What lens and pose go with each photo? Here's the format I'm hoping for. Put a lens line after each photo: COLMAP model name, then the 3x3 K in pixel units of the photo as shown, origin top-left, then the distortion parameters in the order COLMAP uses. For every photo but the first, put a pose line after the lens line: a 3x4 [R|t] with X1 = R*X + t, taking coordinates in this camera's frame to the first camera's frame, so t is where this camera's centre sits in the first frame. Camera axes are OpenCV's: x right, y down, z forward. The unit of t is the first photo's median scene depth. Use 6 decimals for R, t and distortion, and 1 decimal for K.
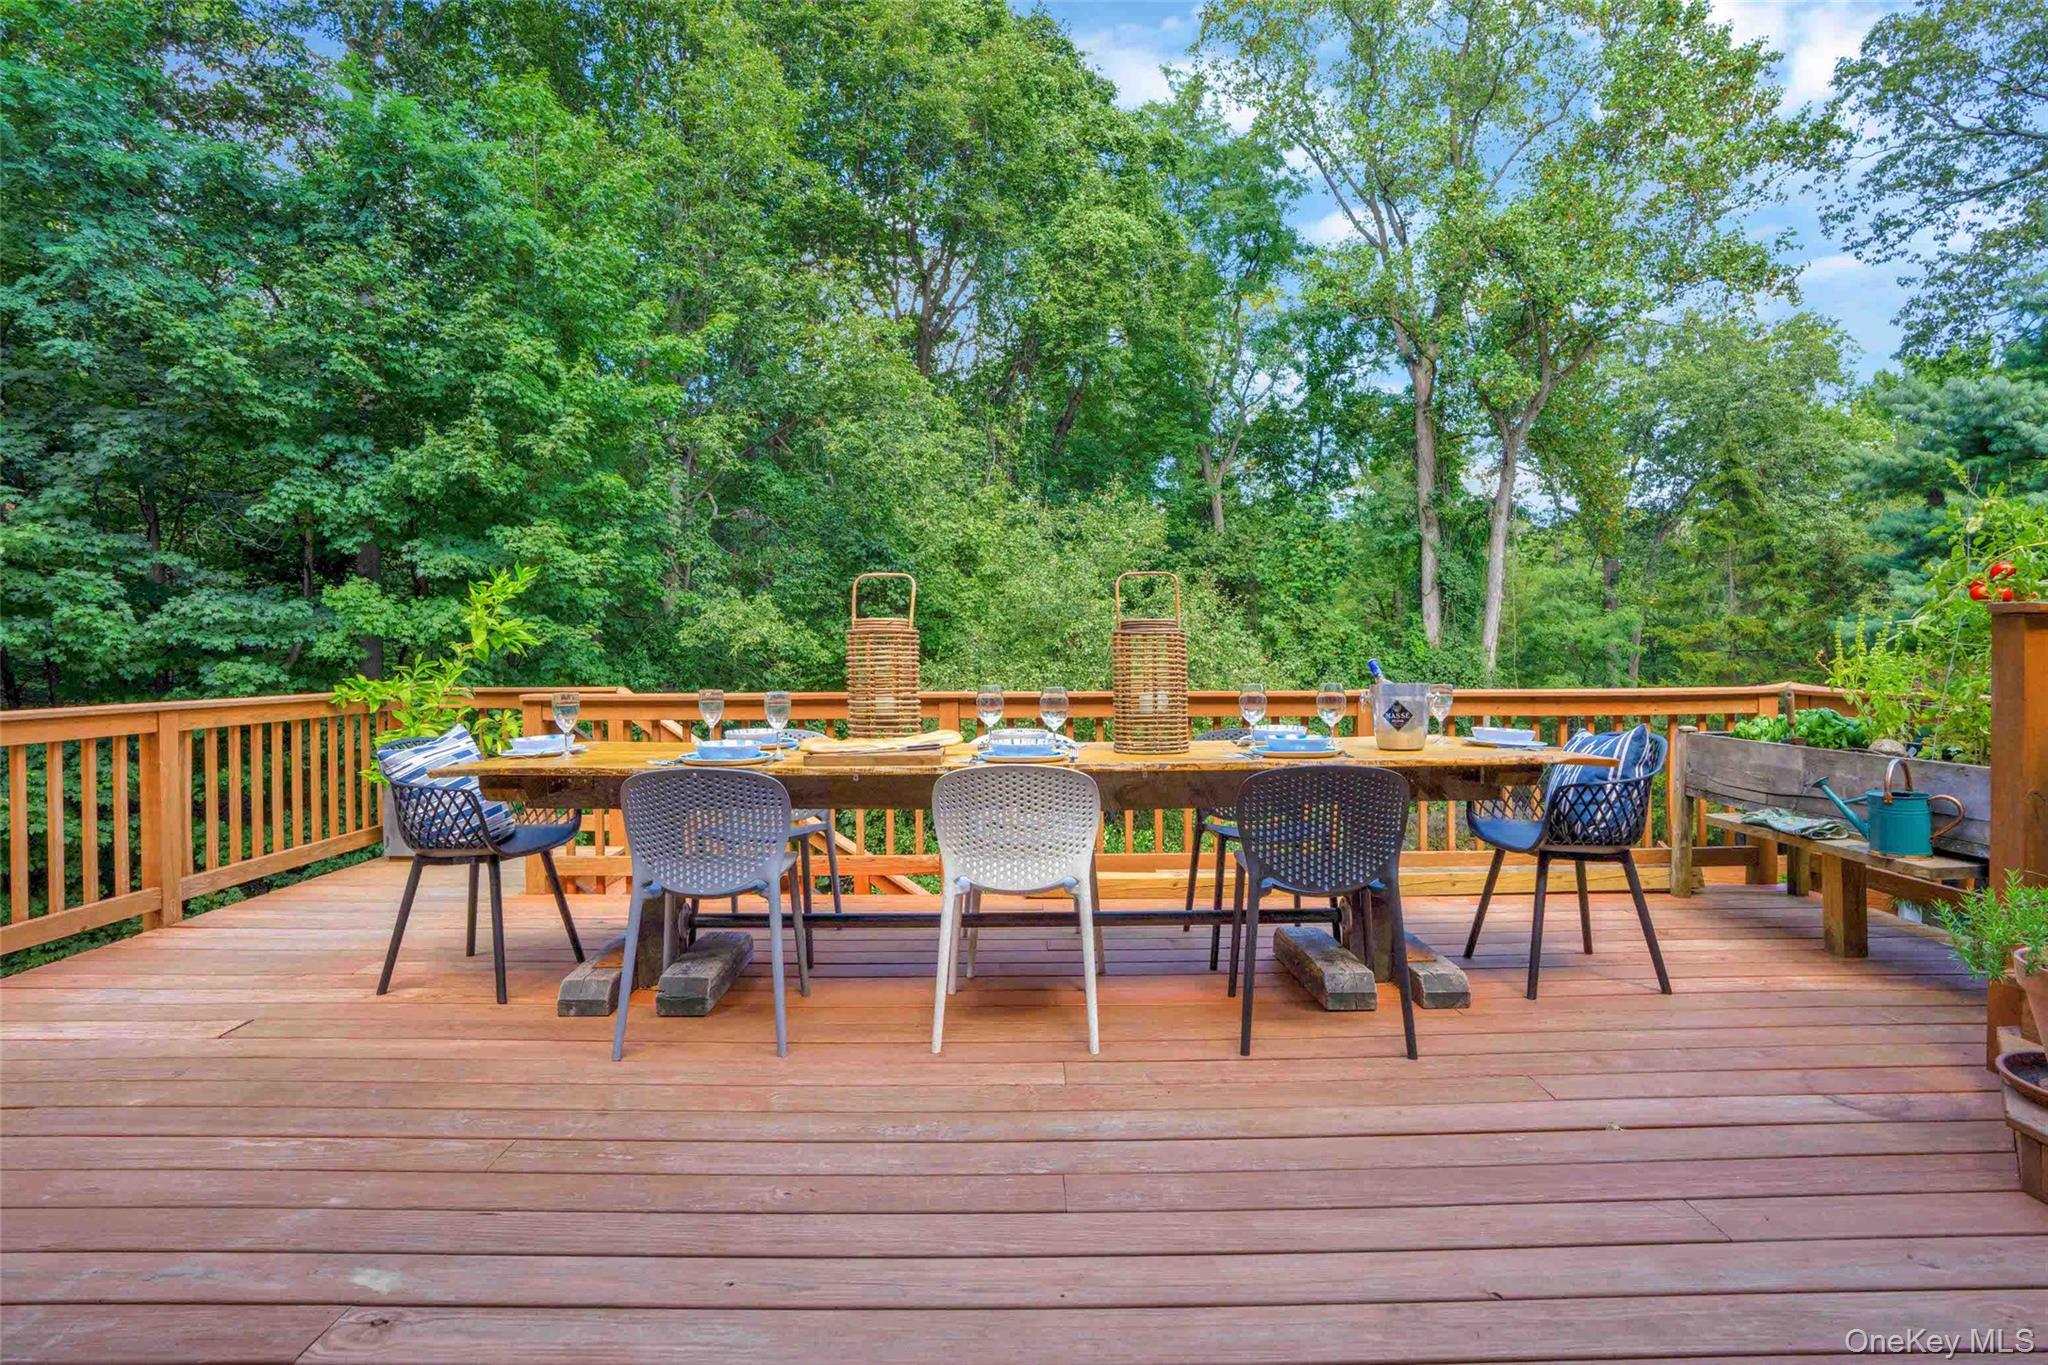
lens RADIAL K [[1003.1, 0, 1026.5], [0, 1003.1, 658.5], [0, 0, 1]] dist [-0.067754, 0.032206]
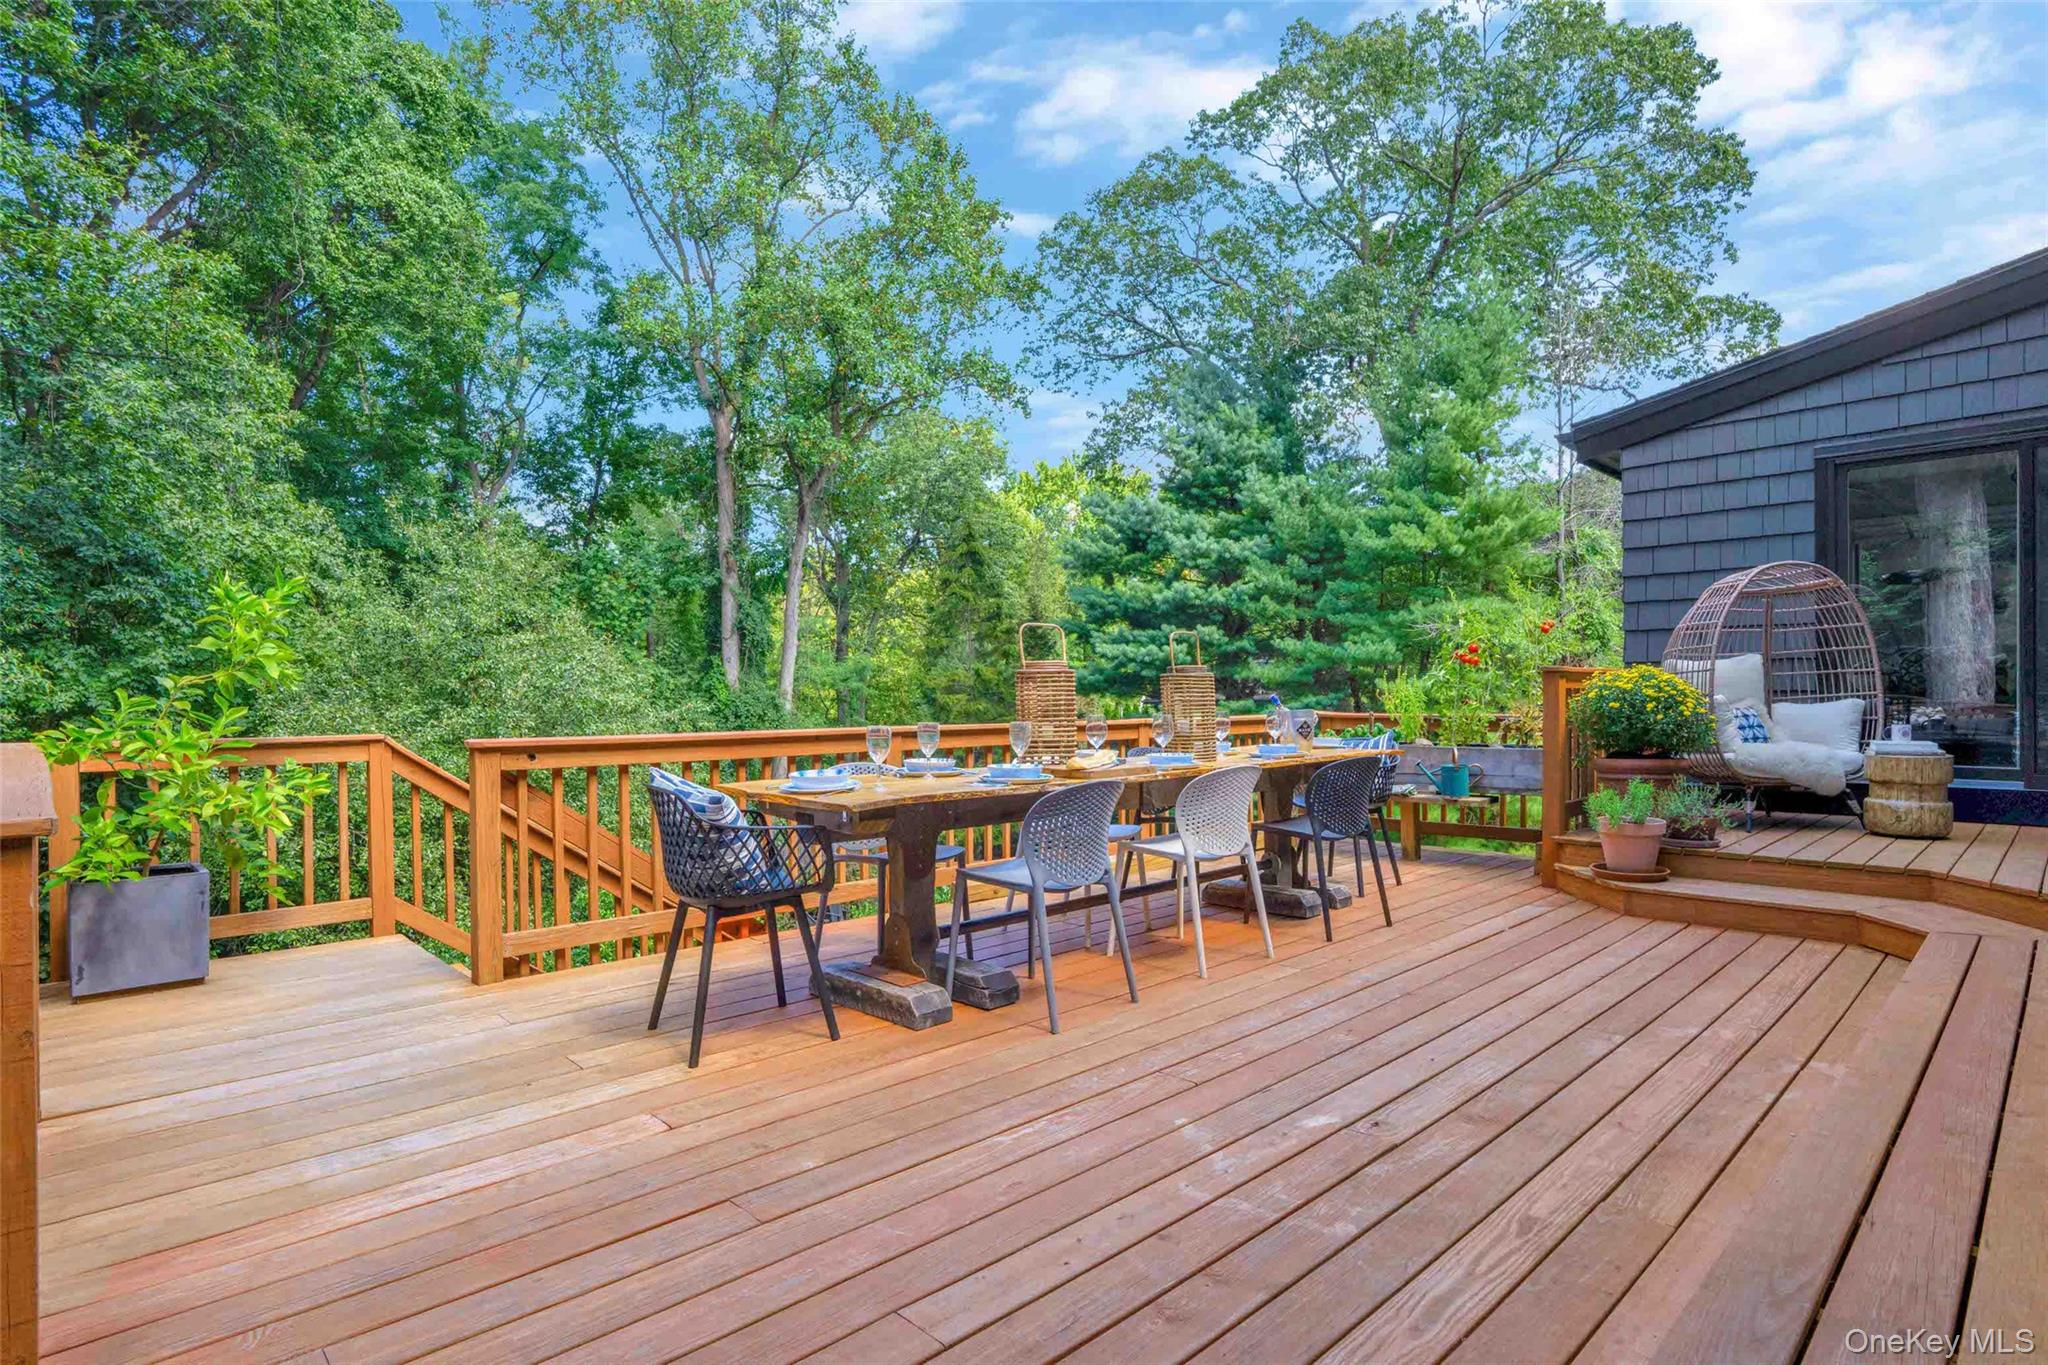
lens RADIAL K [[1056.3, 0, 1024.0], [0, 1056.3, 682.5], [0, 0, 1]] dist [-0.028688, 0.001003]
pose [[0.729983, 0.004503, 0.683451, -0.123798], [0.009253, 0.999822, -0.016470, 0.001009], [-0.683403, 0.018346, 0.729811, 0.009573]]
